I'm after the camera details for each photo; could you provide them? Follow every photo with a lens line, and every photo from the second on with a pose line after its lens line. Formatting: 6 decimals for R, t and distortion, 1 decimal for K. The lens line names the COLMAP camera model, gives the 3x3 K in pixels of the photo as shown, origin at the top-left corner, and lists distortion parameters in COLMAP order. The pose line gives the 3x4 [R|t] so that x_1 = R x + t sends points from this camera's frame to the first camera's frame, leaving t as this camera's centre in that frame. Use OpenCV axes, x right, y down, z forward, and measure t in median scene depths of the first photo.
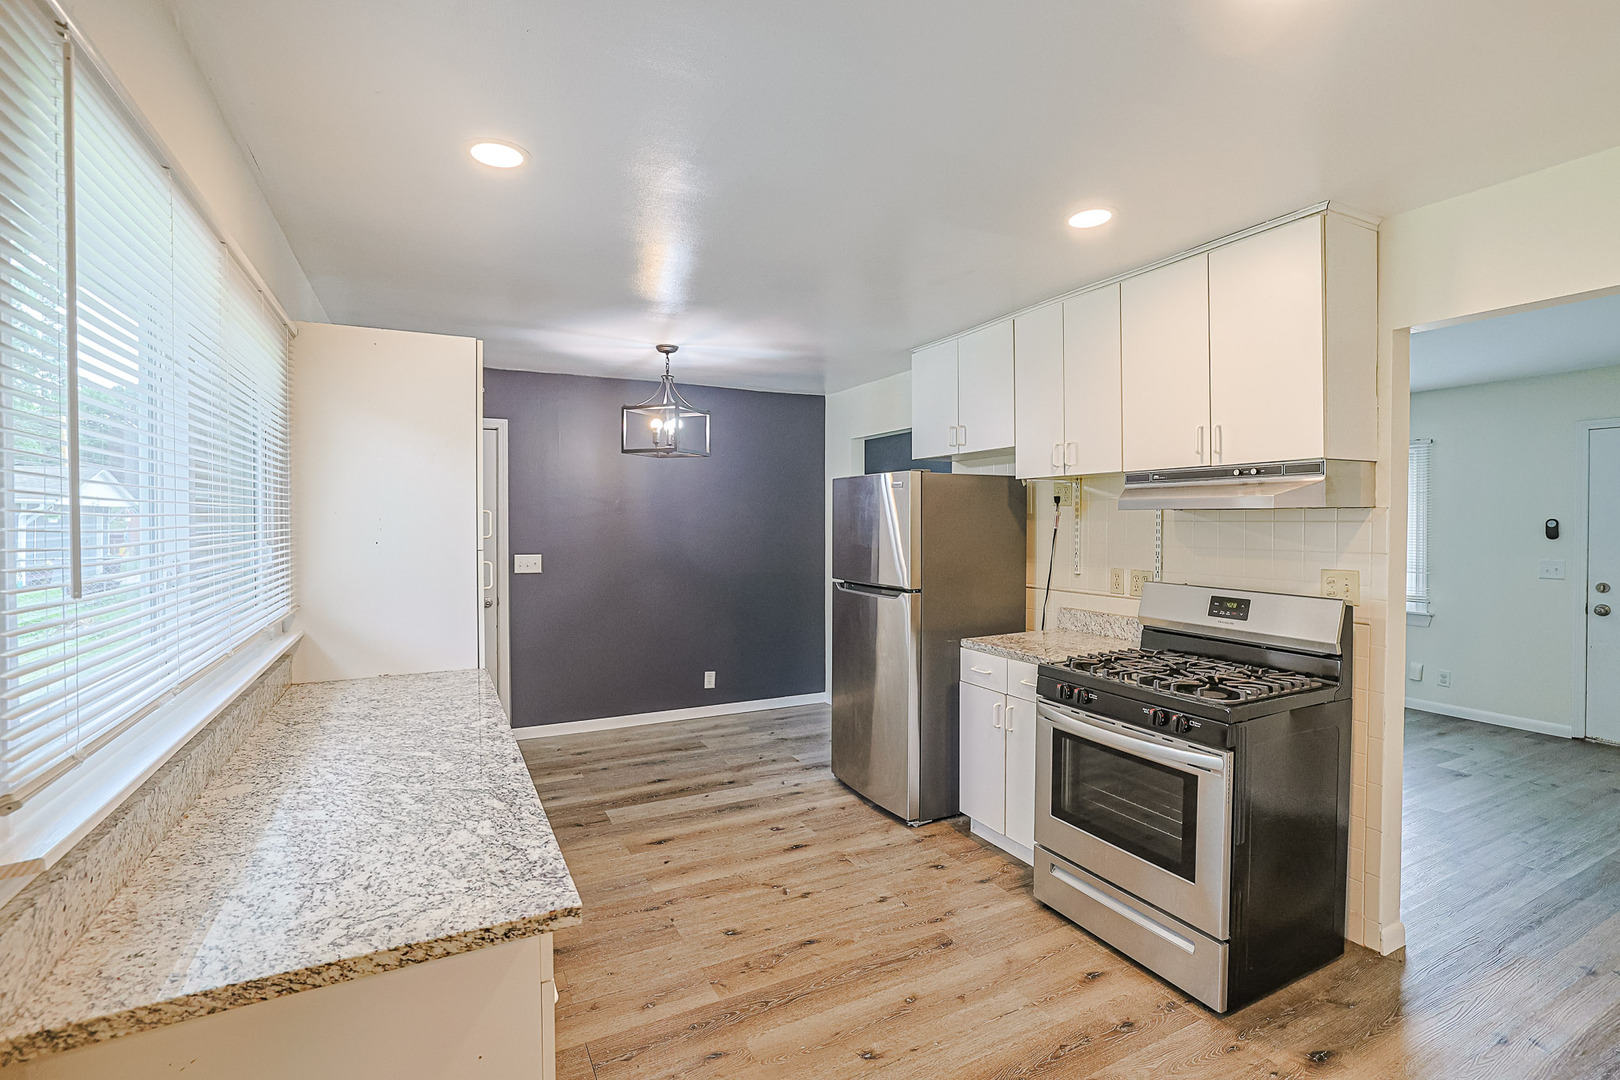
lens RADIAL K [[734.6, 0, 800.7], [0, 734.6, 532.8], [0, 0, 1]] dist [-0.042600, 0.013341]
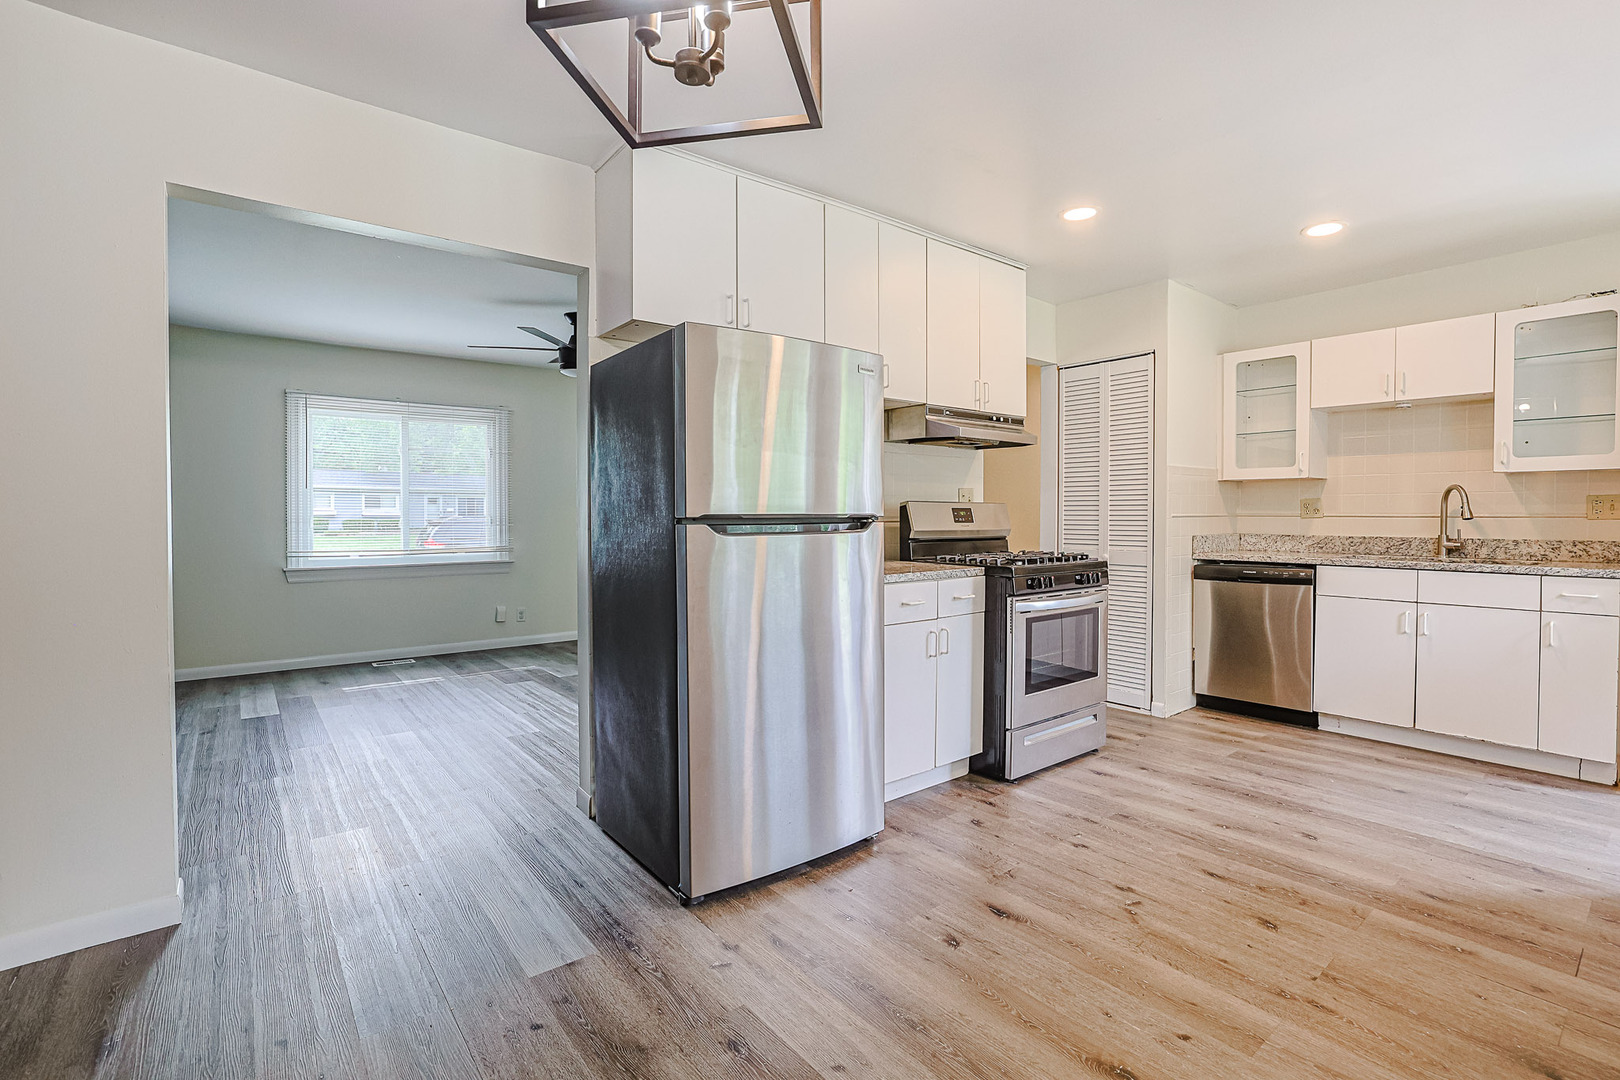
lens RADIAL K [[734.6, 0, 803.5], [0, 734.6, 529.6], [0, 0, 1]] dist [-0.042600, 0.013341]
pose [[-0.204547, -0.017565, 0.978699, -0.732941], [0.018343, 0.999595, 0.021774, 0.095884], [-0.978685, 0.022406, -0.204142, 1.614171]]
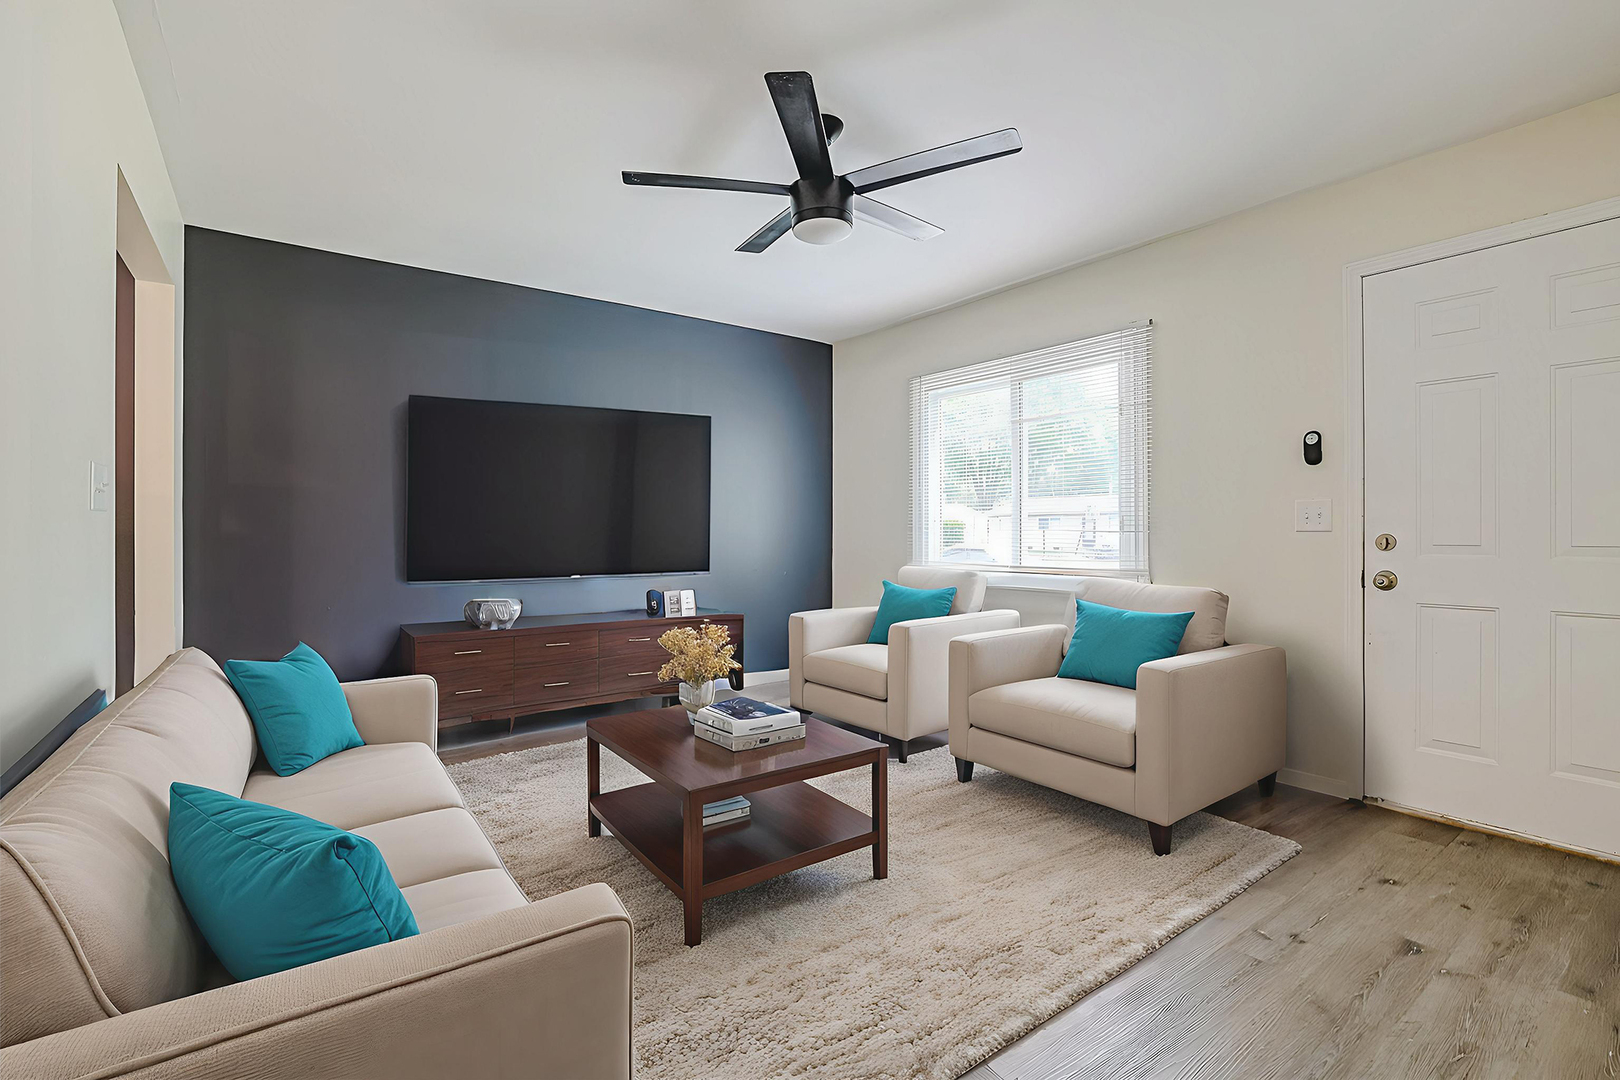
lens RADIAL K [[734.6, 0, 813.2], [0, 734.6, 536.0], [0, 0, 1]] dist [-0.042600, 0.013341]
pose [[0.987271, 0.001122, 0.159041, 0.990383], [0.000584, 0.999943, -0.010675, 0.140933], [-0.159044, 0.010632, 0.987214, 0.850388]]
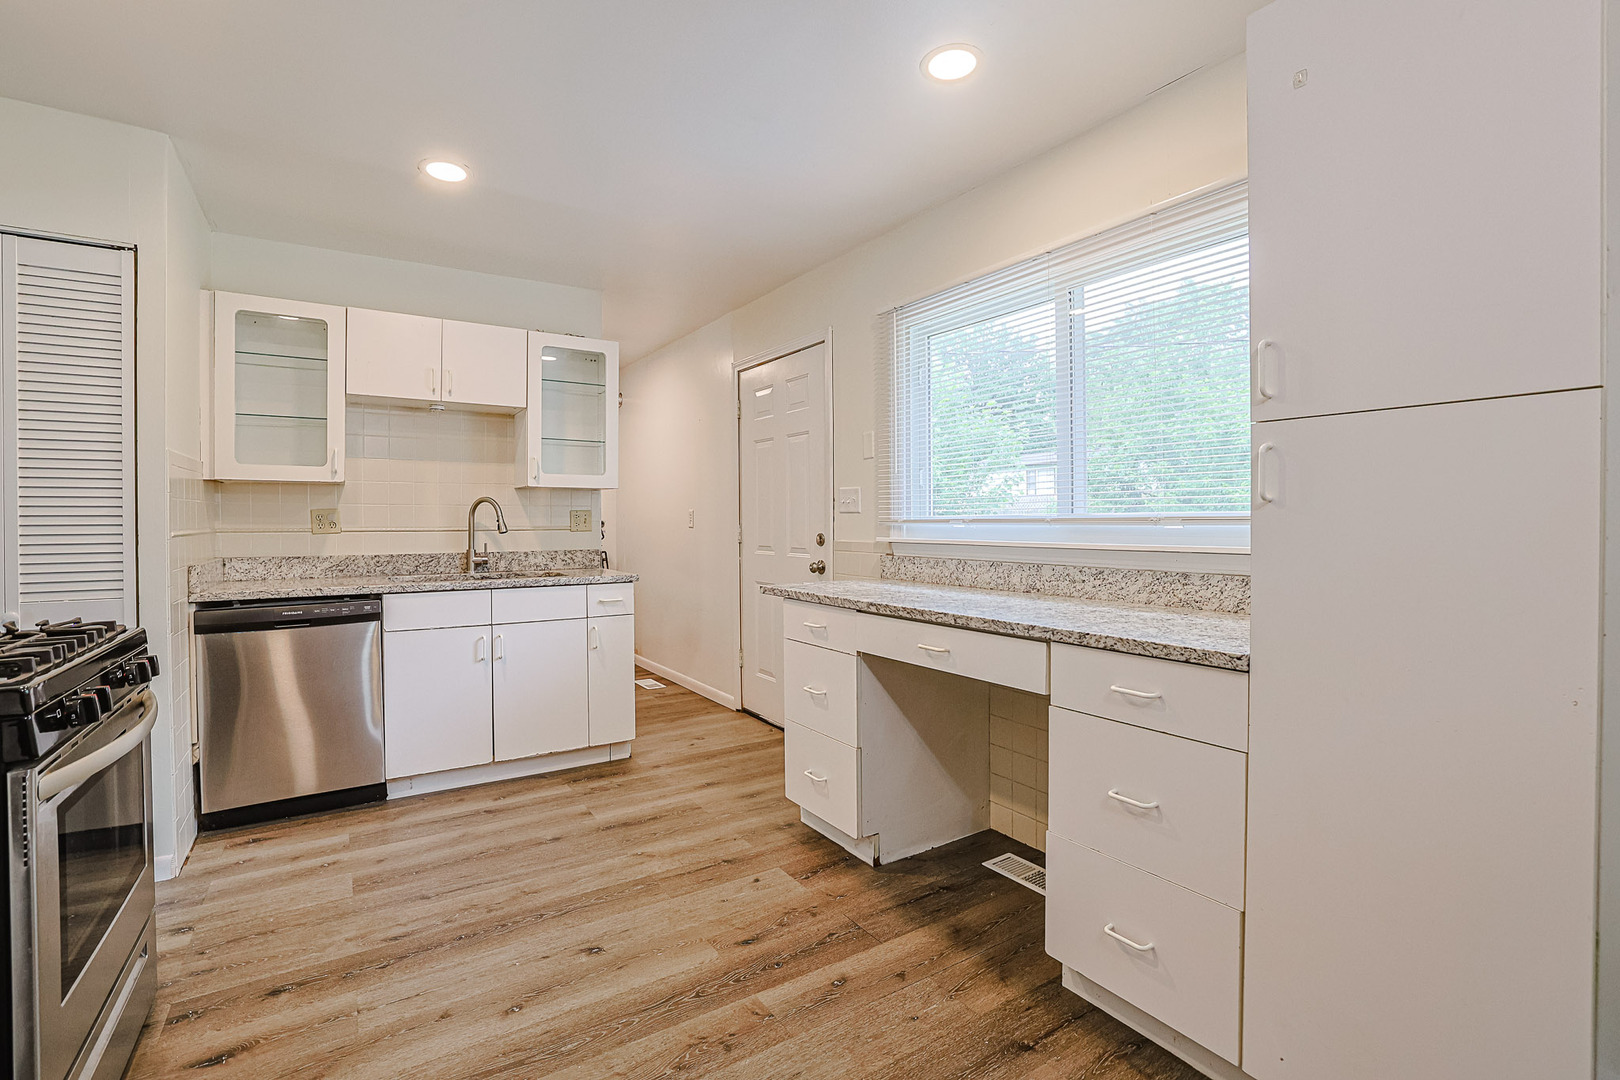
lens RADIAL K [[734.6, 0, 805.1], [0, 734.6, 526.8], [0, 0, 1]] dist [-0.042600, 0.013341]
pose [[-0.994469, 0.007476, -0.104762, -0.072377], [0.004651, 0.999620, 0.027180, 0.082981], [0.104926, 0.026542, -0.994126, 1.516323]]
